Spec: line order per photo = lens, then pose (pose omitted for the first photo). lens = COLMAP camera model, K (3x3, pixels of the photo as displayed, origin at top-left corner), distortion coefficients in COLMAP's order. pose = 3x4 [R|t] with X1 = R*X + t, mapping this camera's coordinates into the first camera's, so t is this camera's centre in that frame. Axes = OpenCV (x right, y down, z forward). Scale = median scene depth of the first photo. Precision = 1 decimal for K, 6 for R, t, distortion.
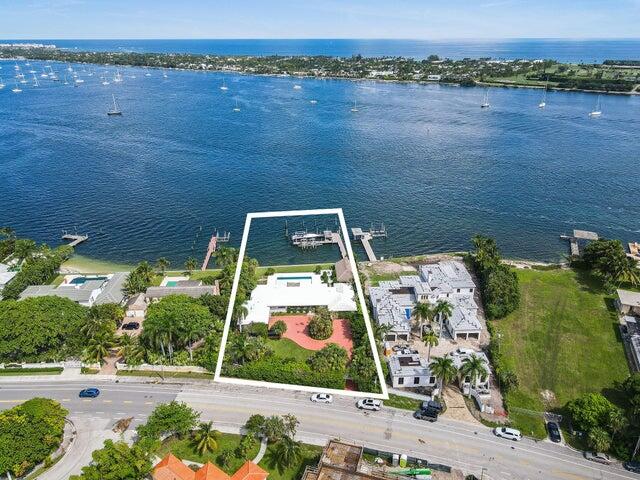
lens RADIAL K [[474.9, 0, 318.9], [0, 474.9, 240.8], [0, 0, 1]] dist [0.026358, 0.012790]
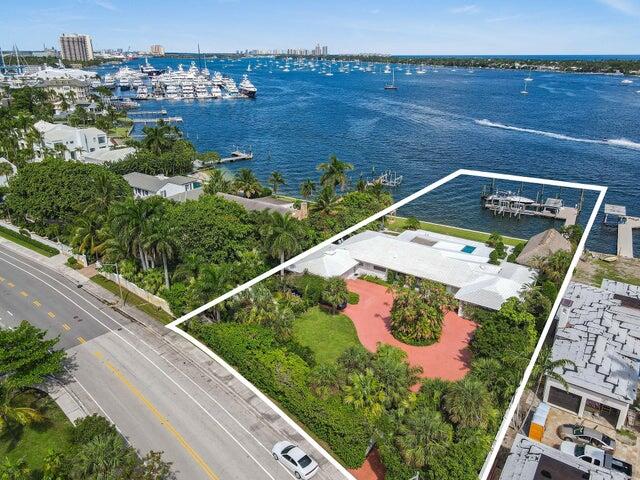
lens RADIAL K [[474.9, 0, 323.1], [0, 474.9, 239.8], [0, 0, 1]] dist [0.026358, 0.012790]
pose [[0.813714, 0.229648, -0.533977, 0.160272], [-0.249755, 0.967656, 0.035565, 0.111014], [0.524873, 0.104424, 0.844751, 0.541284]]
